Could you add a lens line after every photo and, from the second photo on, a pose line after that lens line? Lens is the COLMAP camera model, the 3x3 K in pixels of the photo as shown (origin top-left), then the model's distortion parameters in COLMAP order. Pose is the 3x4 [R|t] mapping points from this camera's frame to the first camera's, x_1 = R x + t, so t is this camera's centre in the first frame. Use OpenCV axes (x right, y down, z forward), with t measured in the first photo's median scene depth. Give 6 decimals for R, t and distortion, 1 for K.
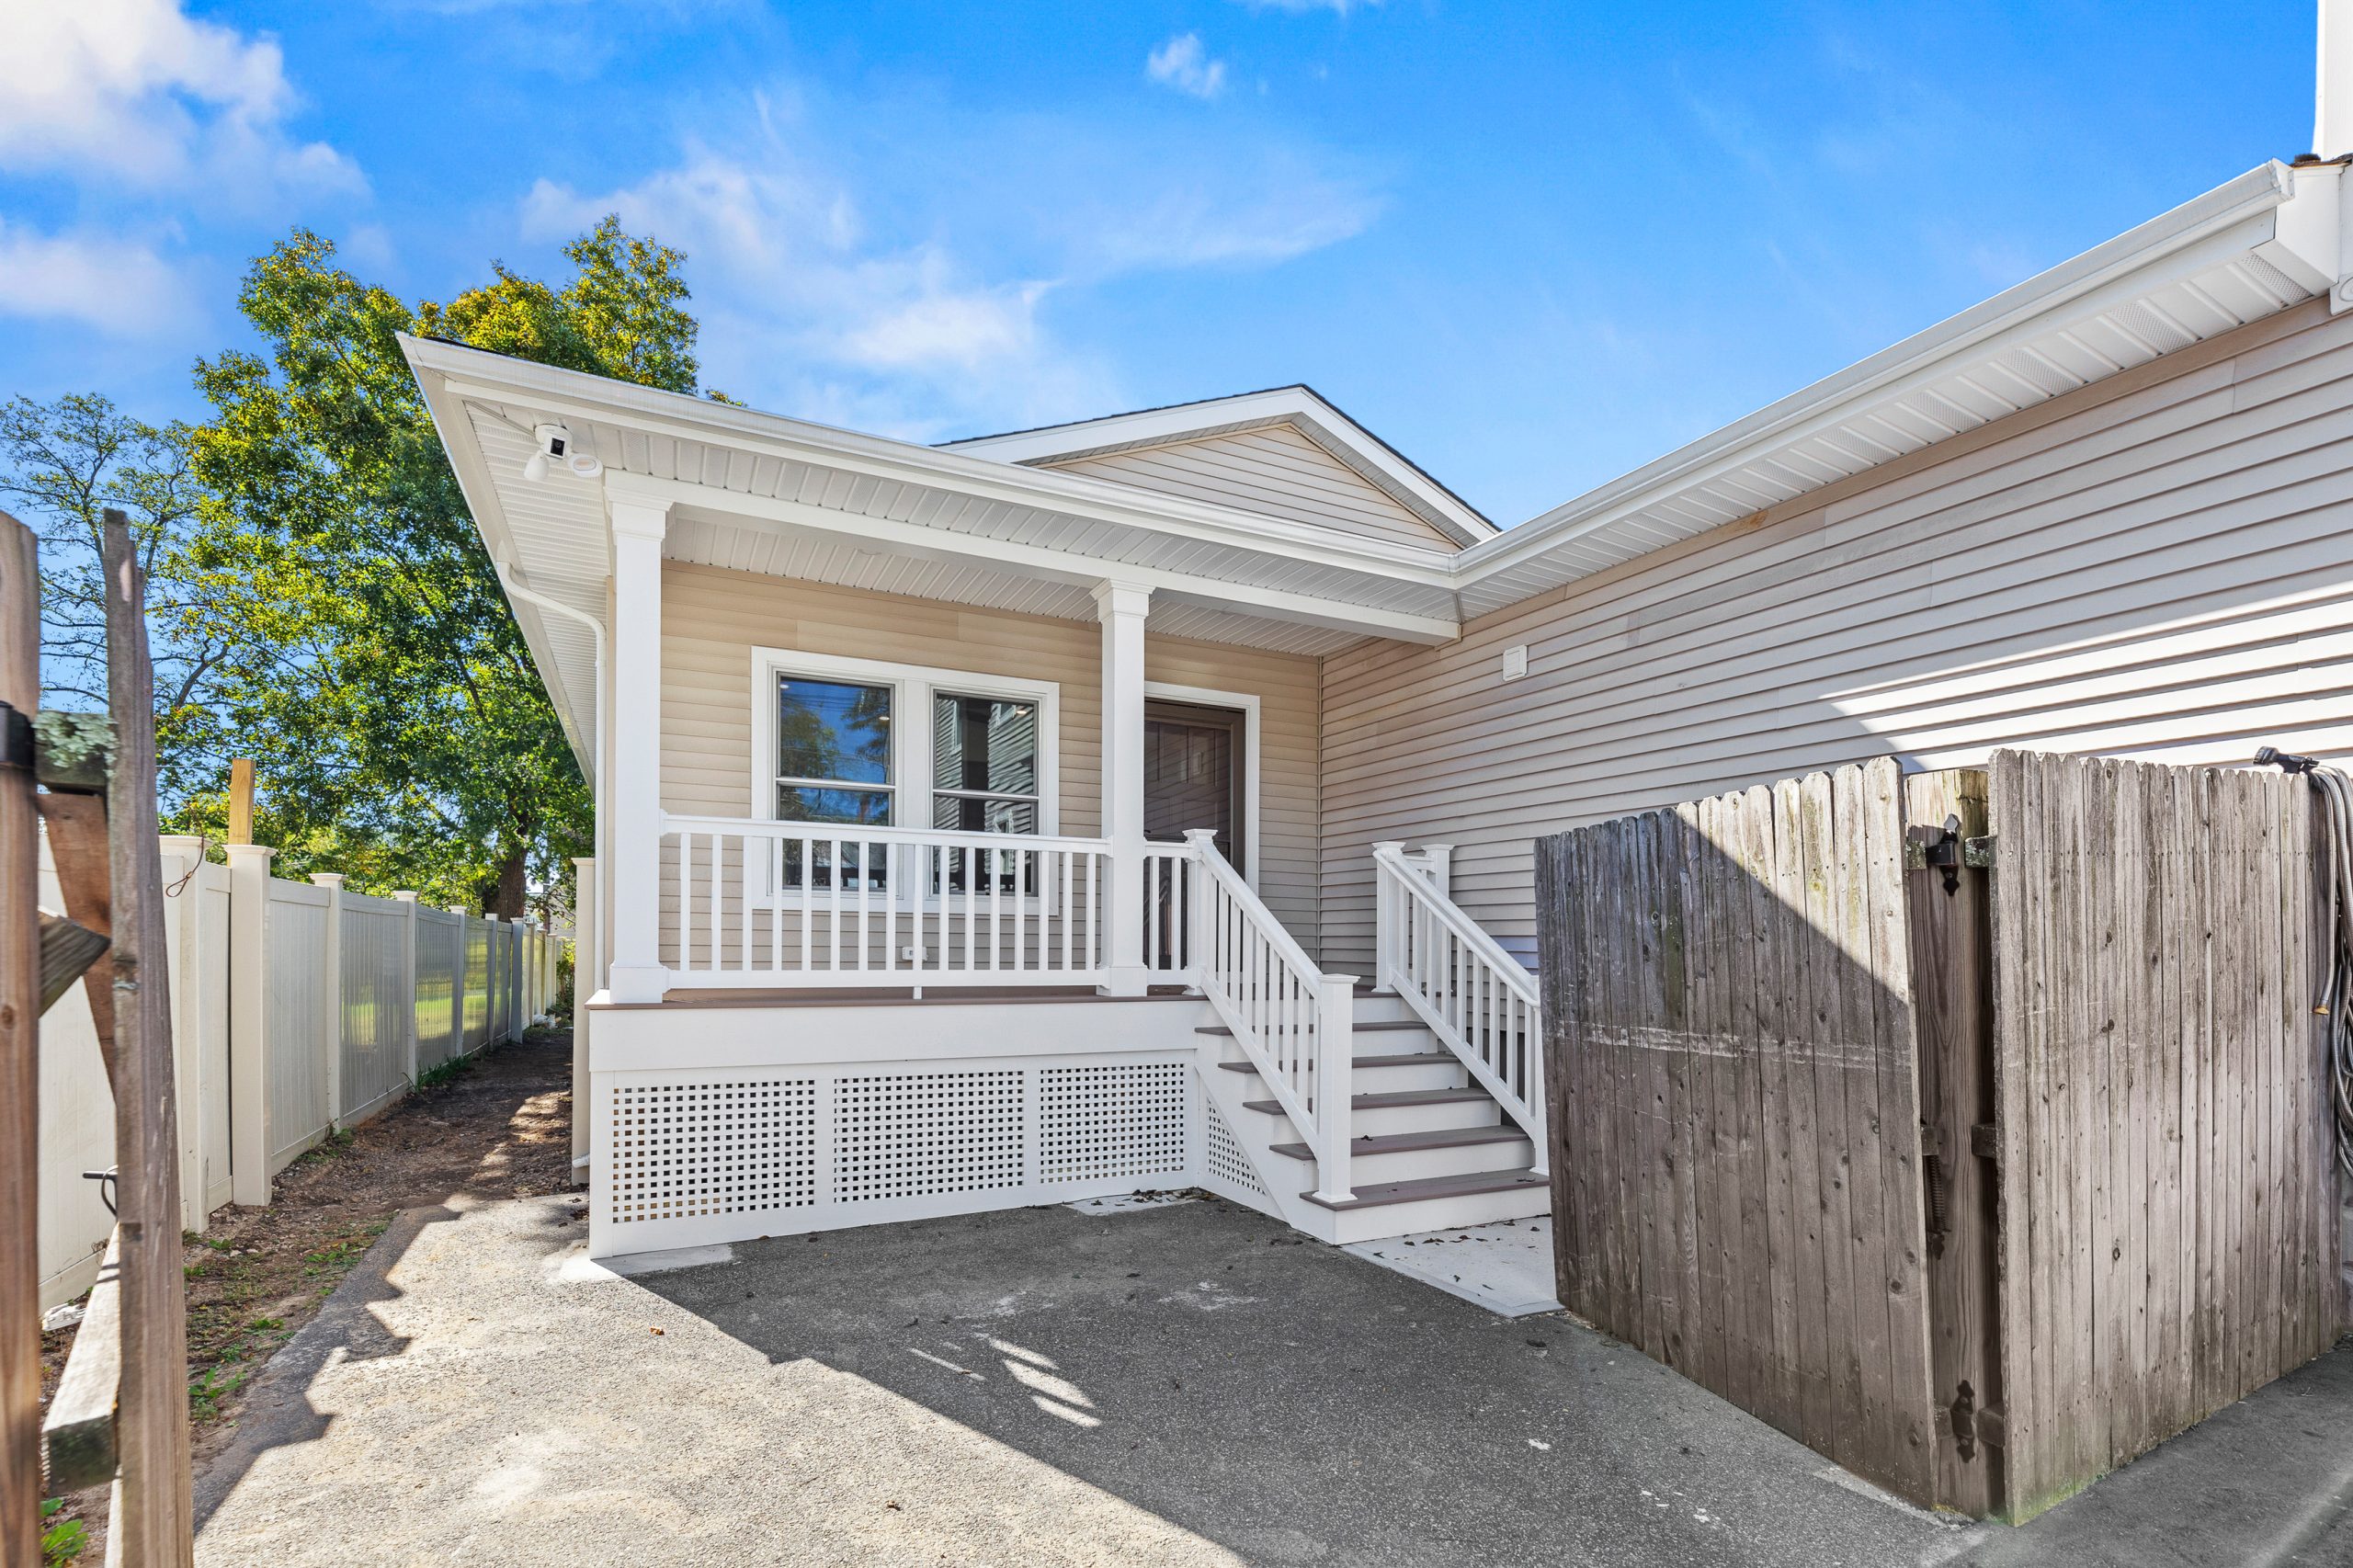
lens RADIAL K [[1036.2, 0, 1176.2], [0, 1036.2, 923.3], [0, 0, 1]] dist [-0.000970, 0.000172]
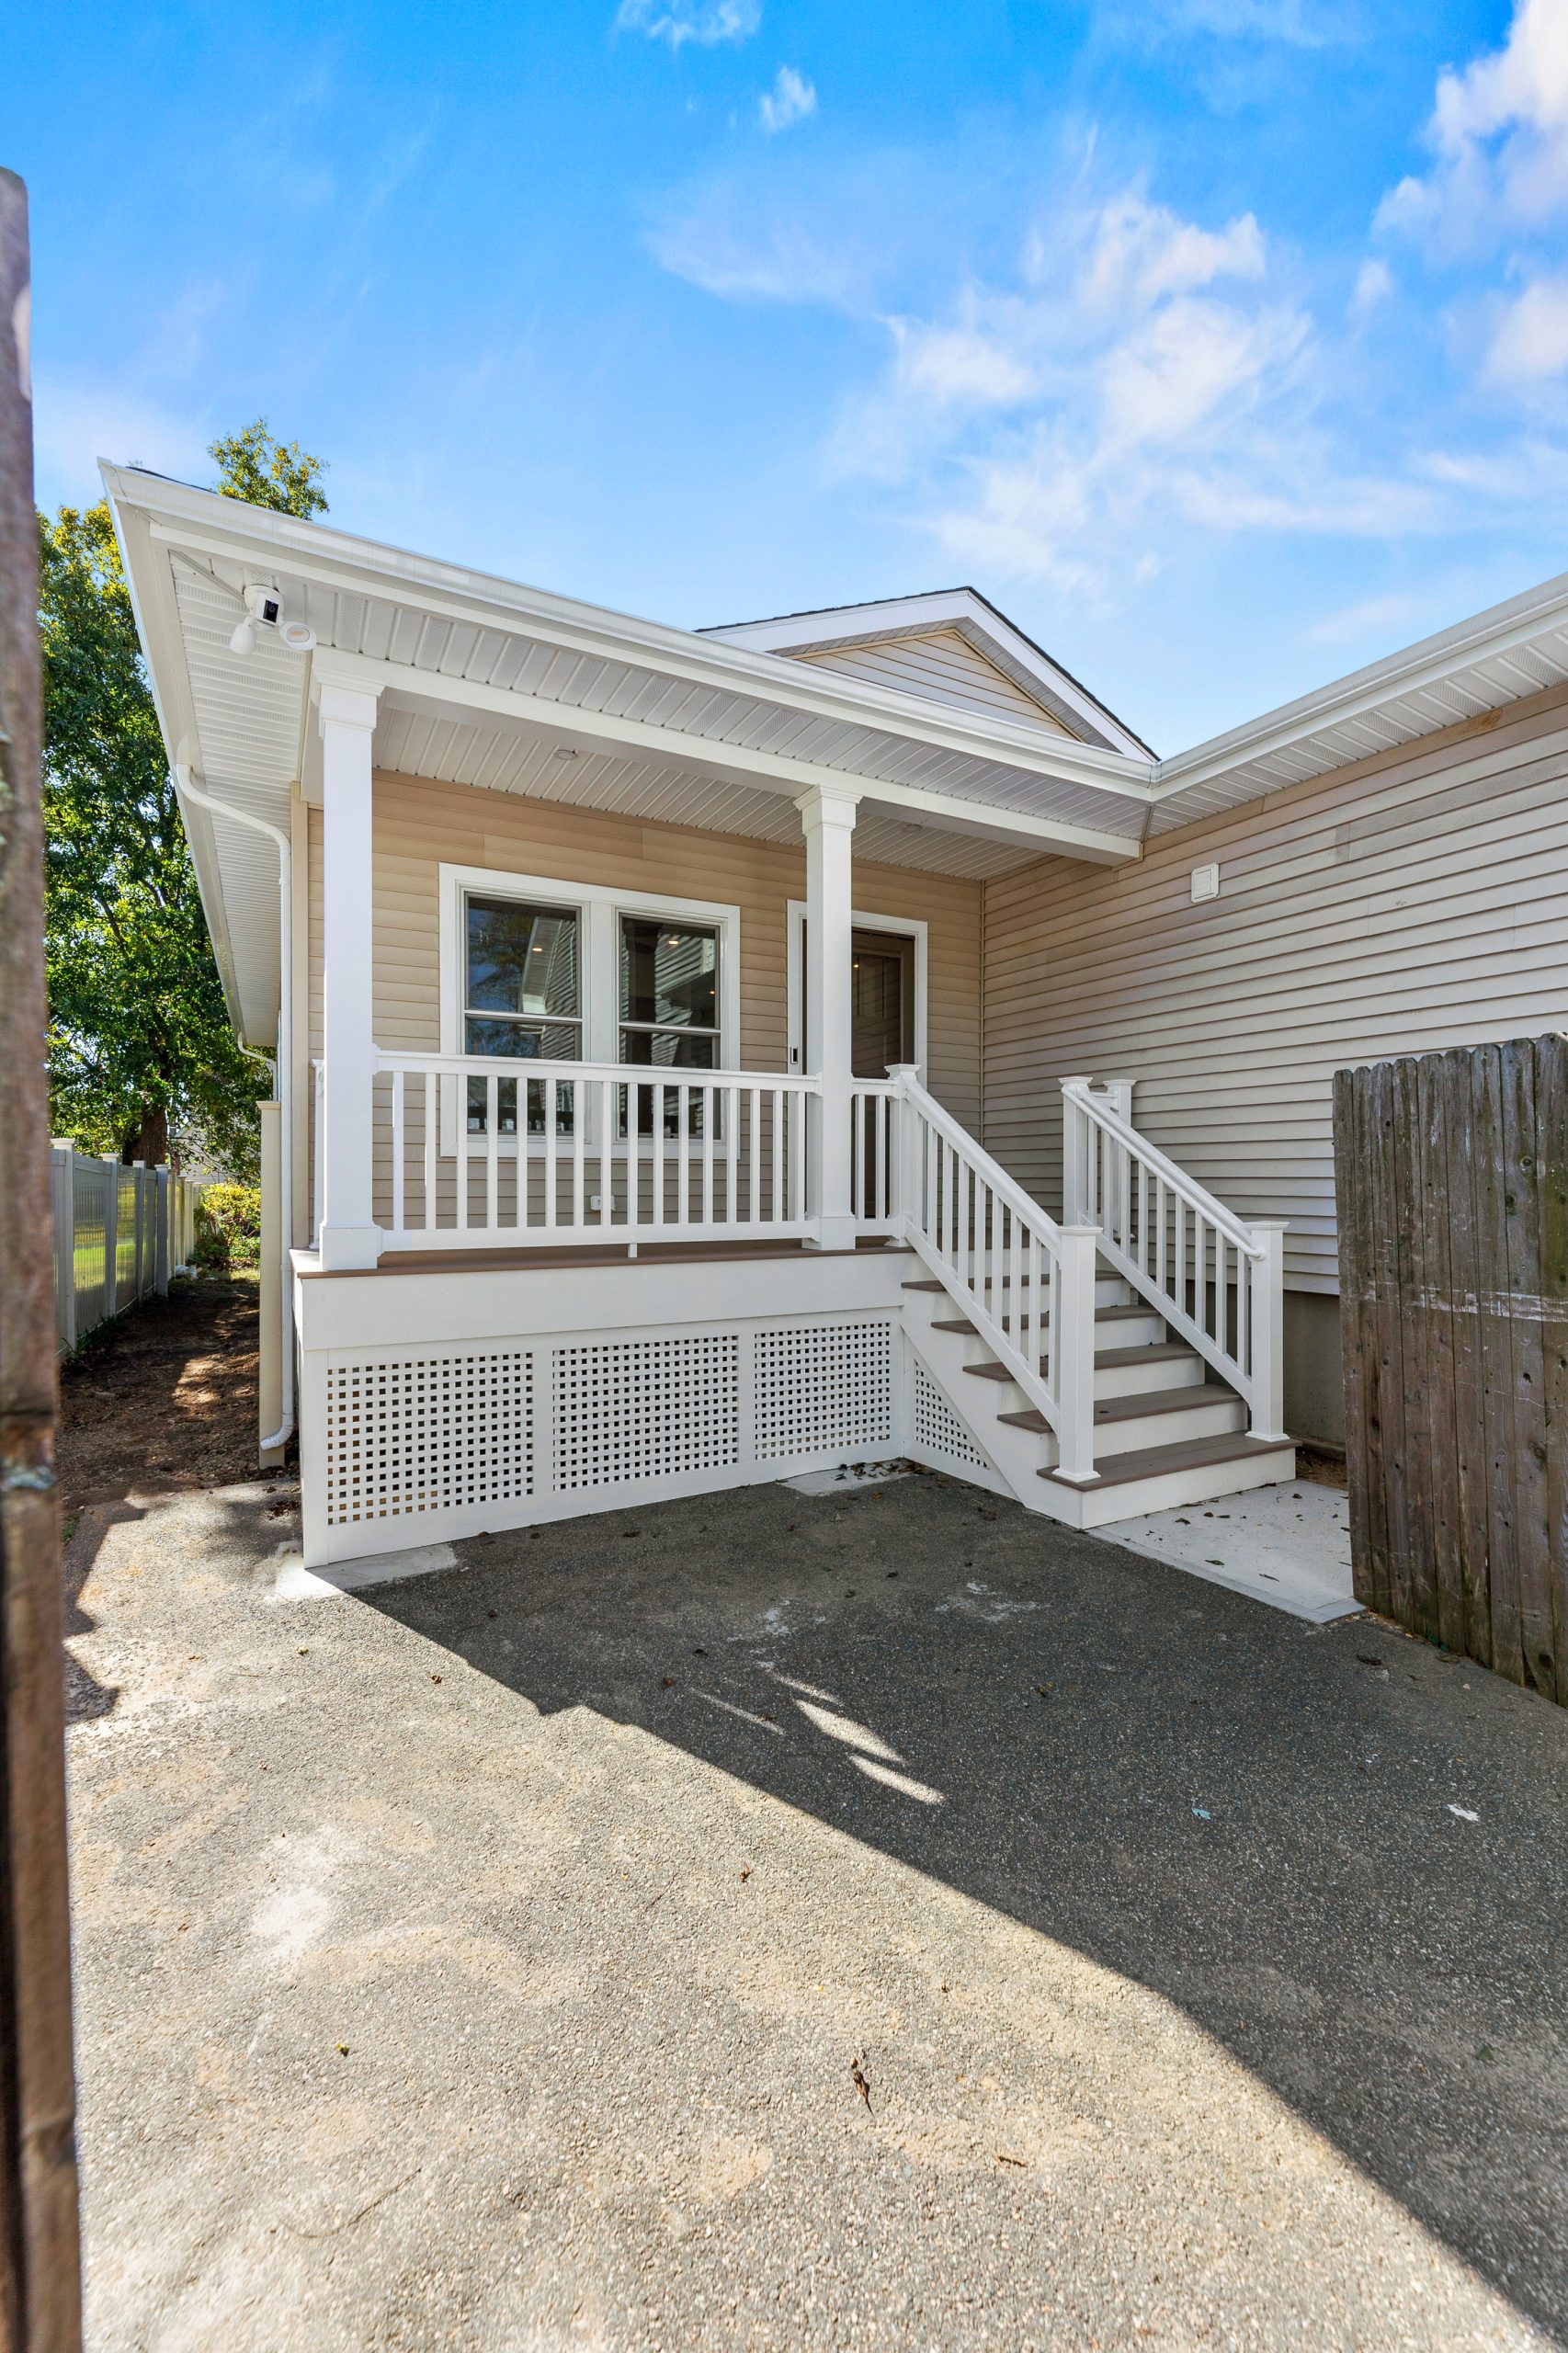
lens RADIAL K [[1036.2, 0, 729.0], [0, 1036.2, 1170.8], [0, 0, 1]] dist [-0.000970, 0.000172]
pose [[0.999400, -0.004204, -0.034378, -0.138038], [0.004532, 0.999945, 0.009472, -0.009317], [0.034337, -0.009622, 0.999364, 0.117728]]
